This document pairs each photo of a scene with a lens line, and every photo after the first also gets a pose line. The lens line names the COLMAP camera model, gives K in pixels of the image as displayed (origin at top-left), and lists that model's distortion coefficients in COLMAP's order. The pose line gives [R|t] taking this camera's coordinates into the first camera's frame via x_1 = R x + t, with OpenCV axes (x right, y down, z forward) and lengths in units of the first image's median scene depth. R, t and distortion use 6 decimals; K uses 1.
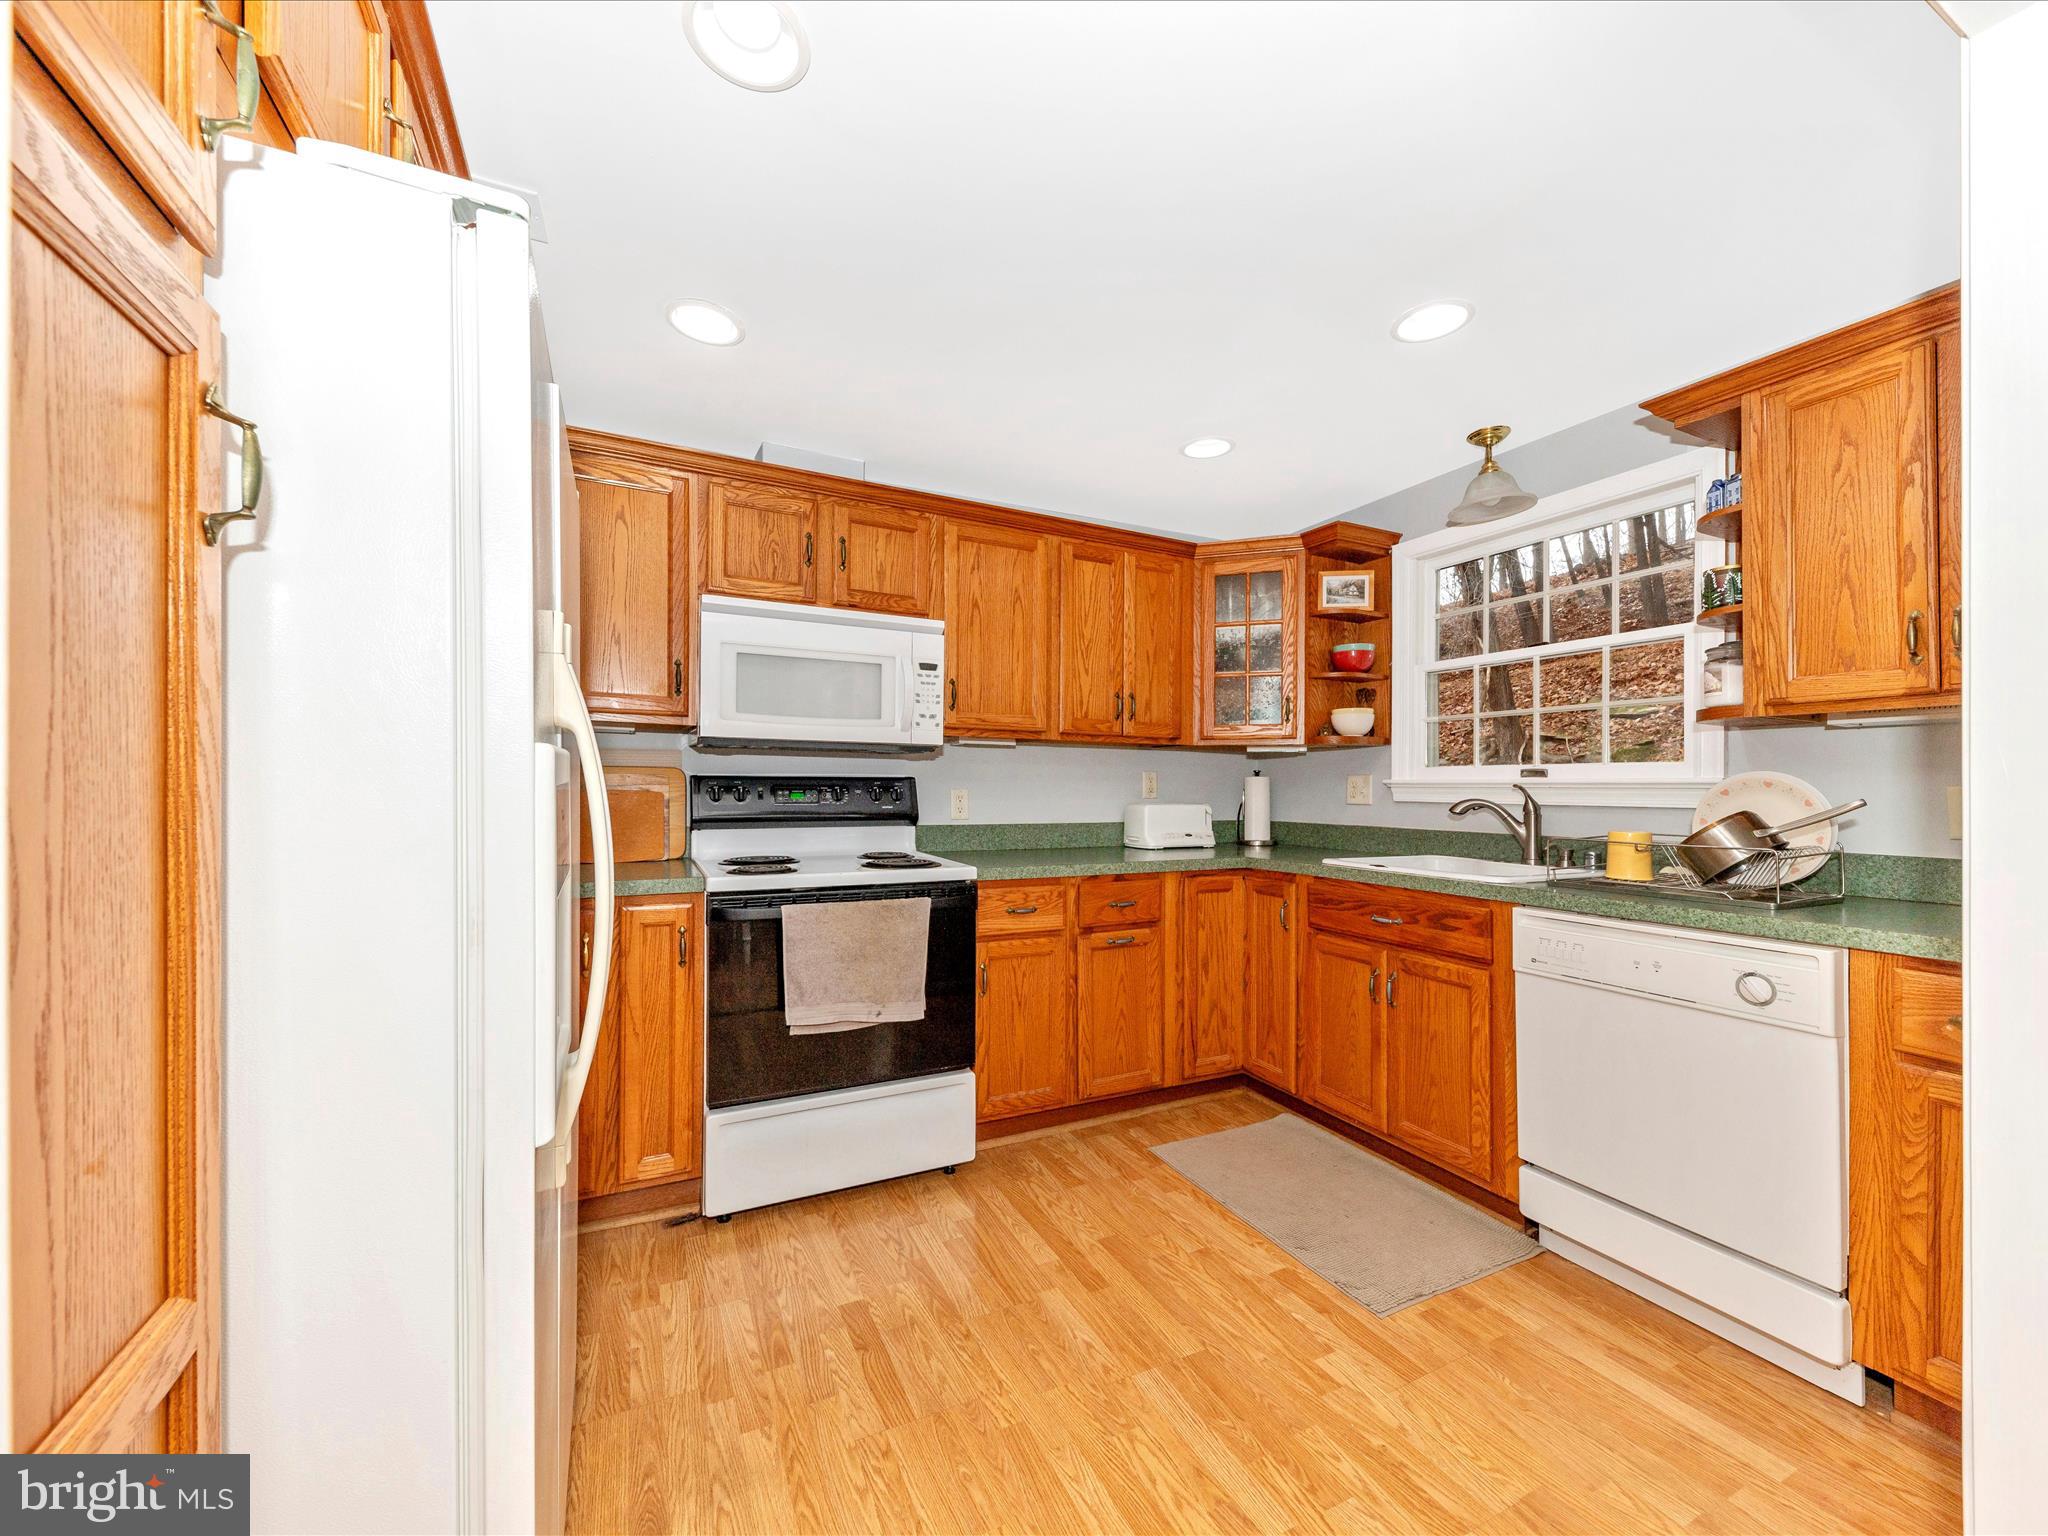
lens RADIAL K [[806.6, 0, 1023.3], [0, 806.6, 764.6], [0, 0, 1]] dist [0.021669, -0.011467]
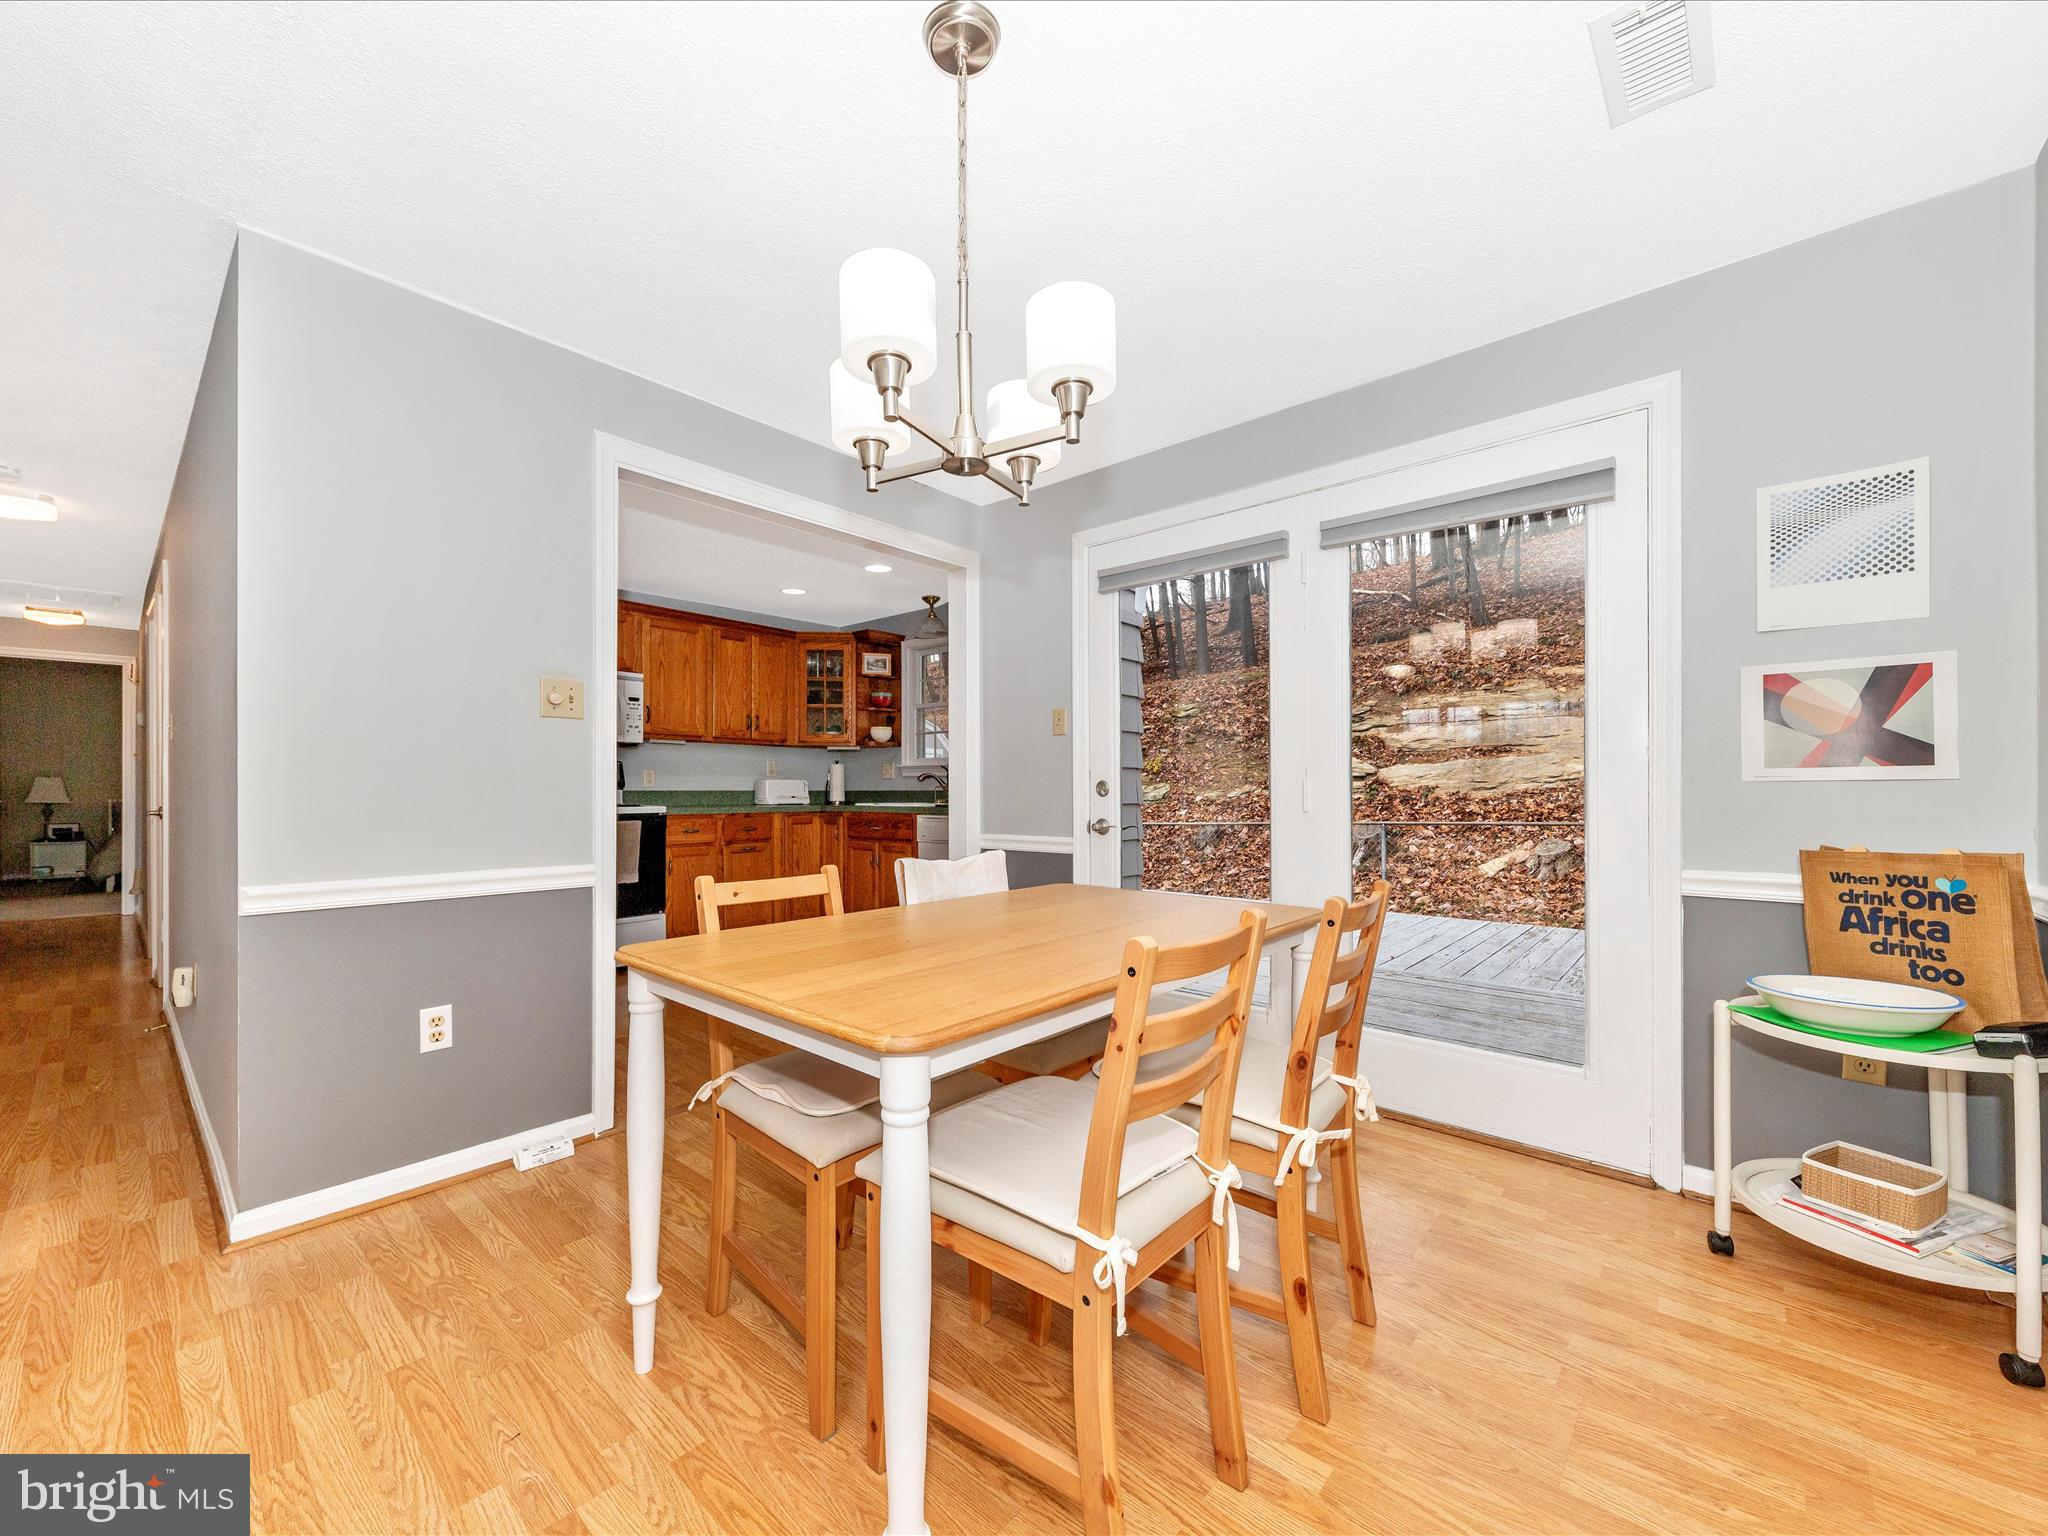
lens RADIAL K [[805.0, 0, 1019.5], [0, 805.0, 788.7], [0, 0, 1]] dist [0.000846, -0.000278]
pose [[0.923518, -0.005292, 0.383520, -0.013493], [-0.004883, 0.999662, 0.025552, 0.028287], [-0.383525, -0.025470, 0.923179, -0.978592]]
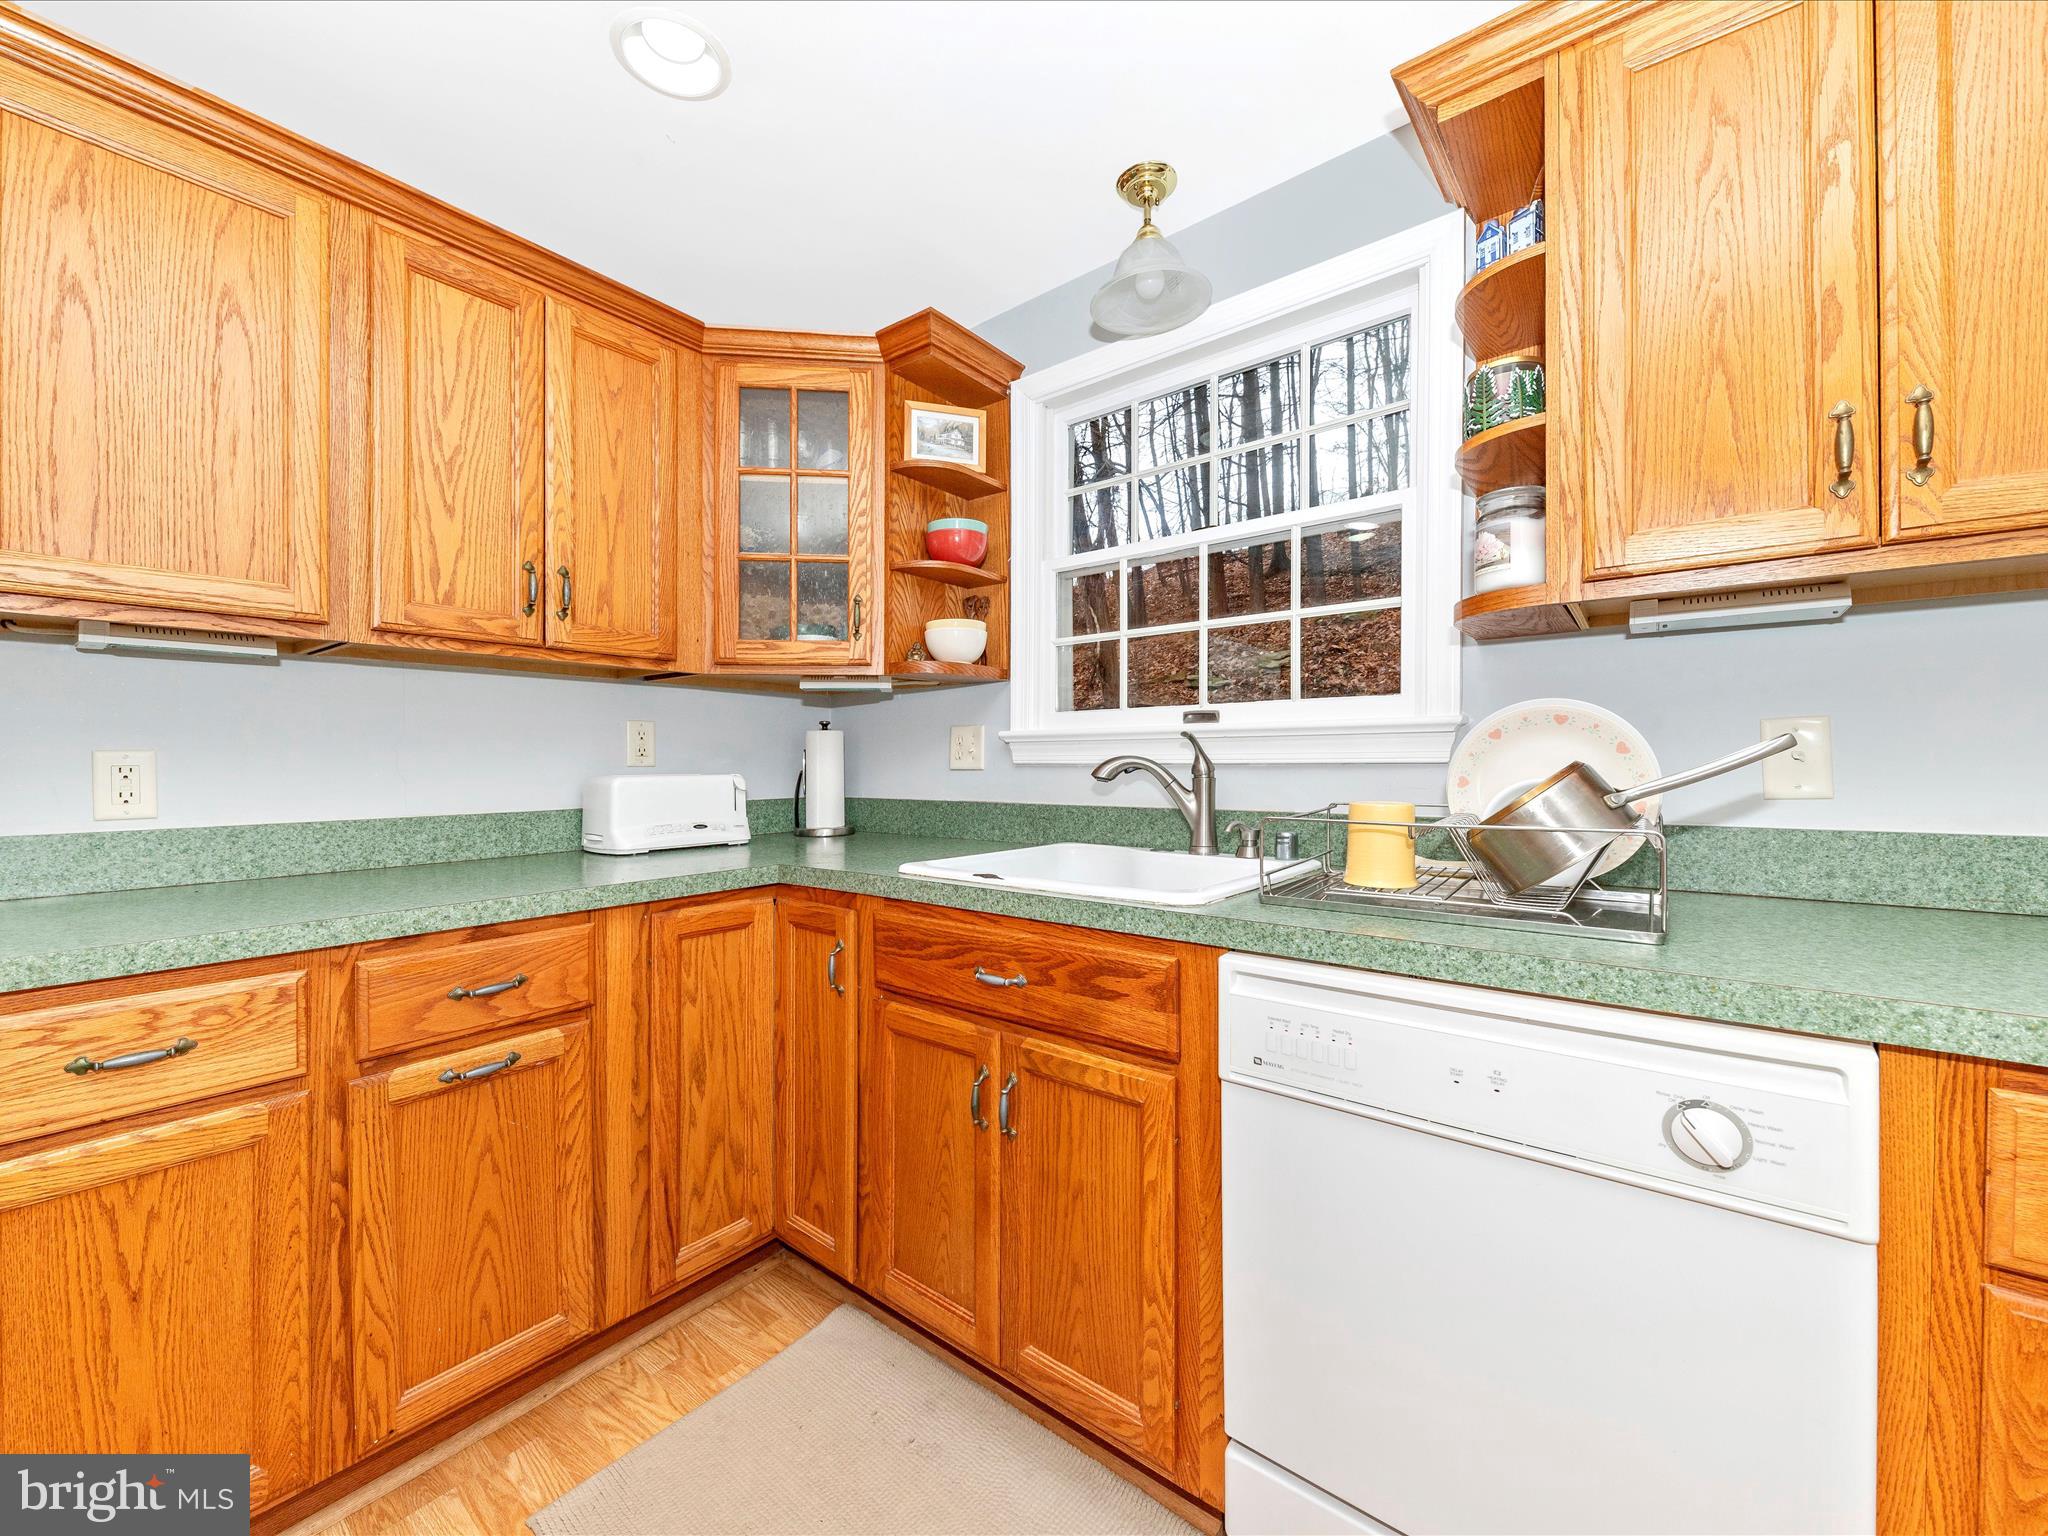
lens RADIAL K [[814.5, 0, 1027.0], [0, 814.5, 774.0], [0, 0, 1]] dist [0.000451, -0.000042]
pose [[0.903861, -0.019124, 0.427399, 0.208205], [0.000282, 0.999027, 0.044105, 0.027989], [-0.427826, -0.039744, 0.902987, 0.449174]]
